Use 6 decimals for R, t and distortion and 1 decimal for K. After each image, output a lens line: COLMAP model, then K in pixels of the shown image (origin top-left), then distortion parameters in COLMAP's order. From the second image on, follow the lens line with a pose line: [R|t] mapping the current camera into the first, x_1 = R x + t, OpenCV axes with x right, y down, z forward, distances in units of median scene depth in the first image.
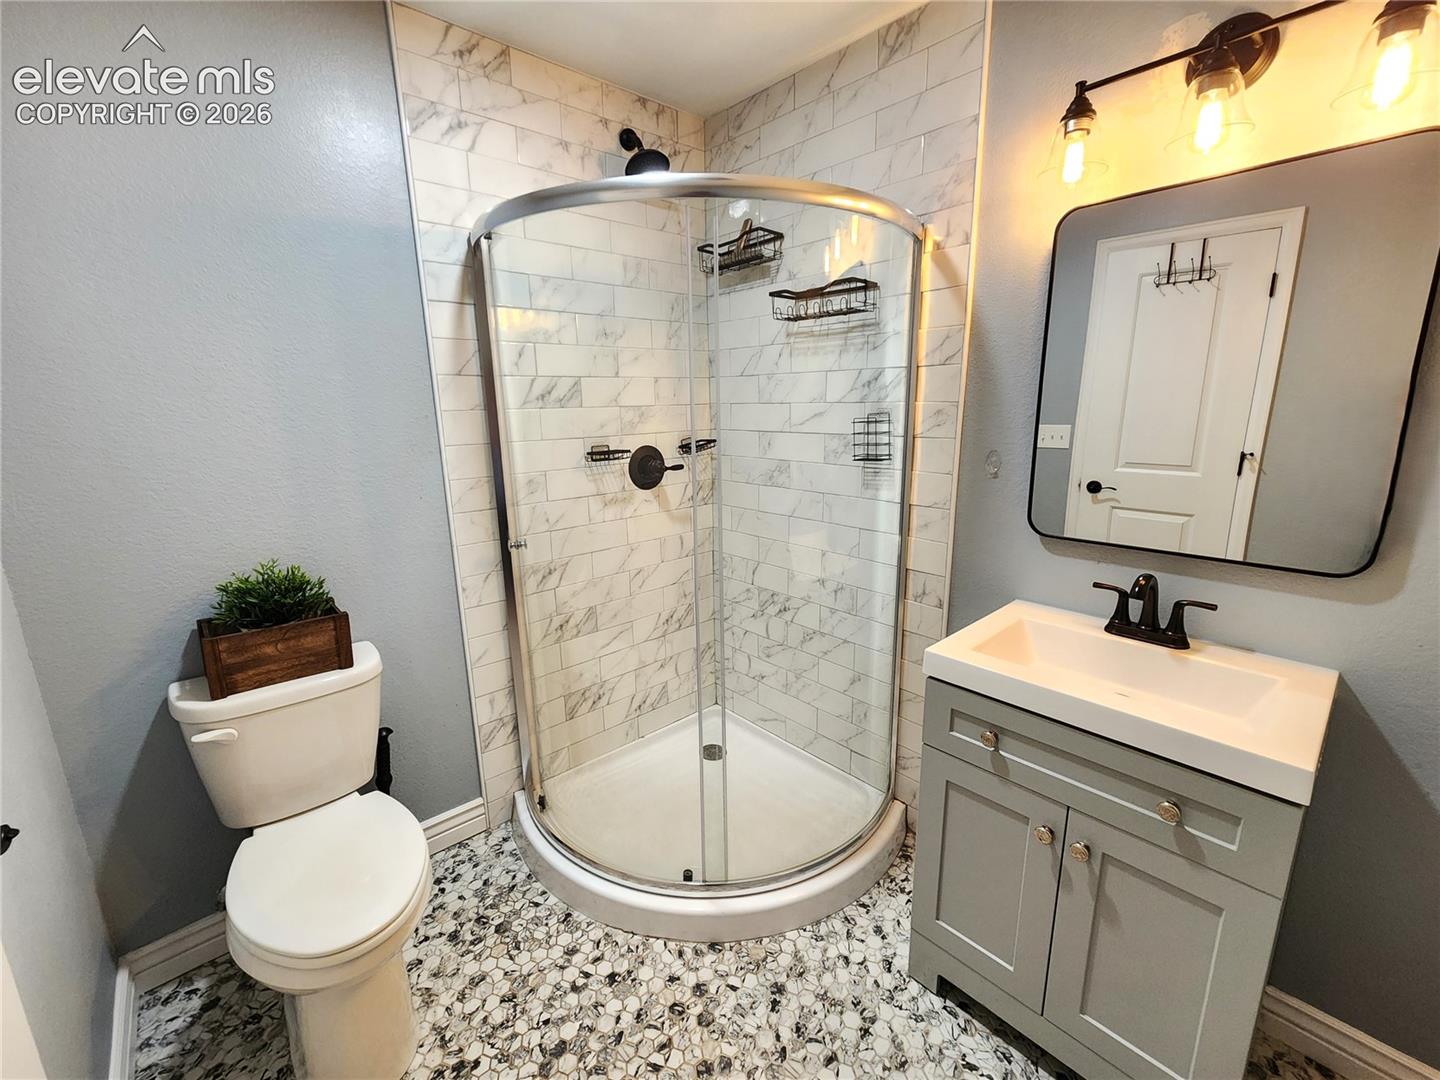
lens RADIAL K [[597.6, 0, 720.4], [0, 597.6, 538.6], [0, 0, 1]] dist [0.000060, 0.000210]
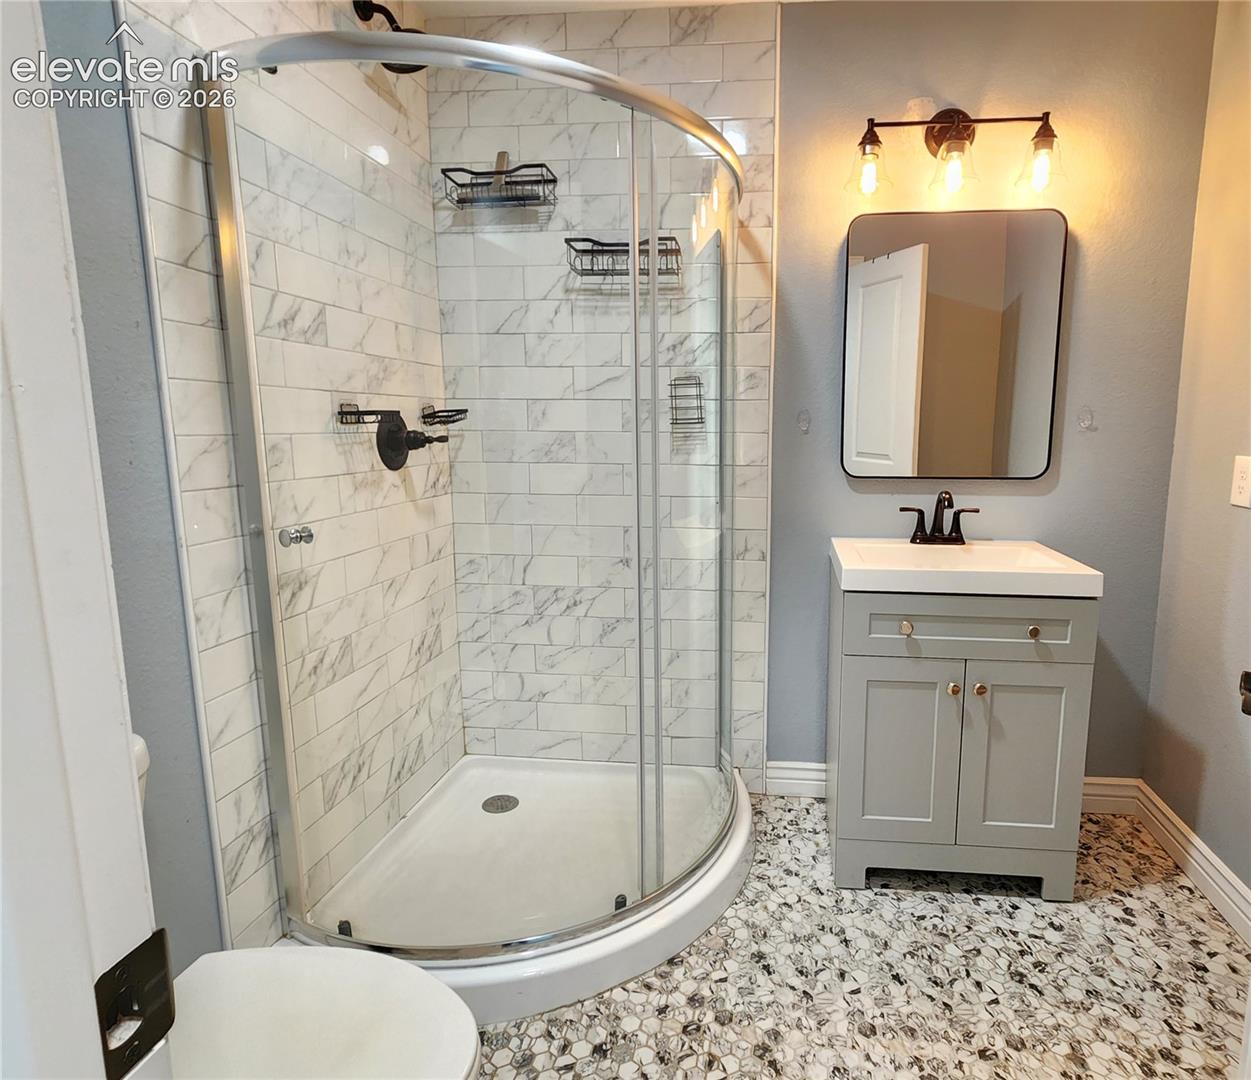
lens RADIAL K [[700.8, 0, 713.6], [0, 700.8, 537.9], [0, 0, 1]] dist [0.005097, -0.003854]
pose [[0.742300, -0.085588, 0.664580, -0.531855], [0.133621, 0.990796, -0.021648, 0.093519], [-0.656610, 0.104871, 0.746904, 0.123735]]
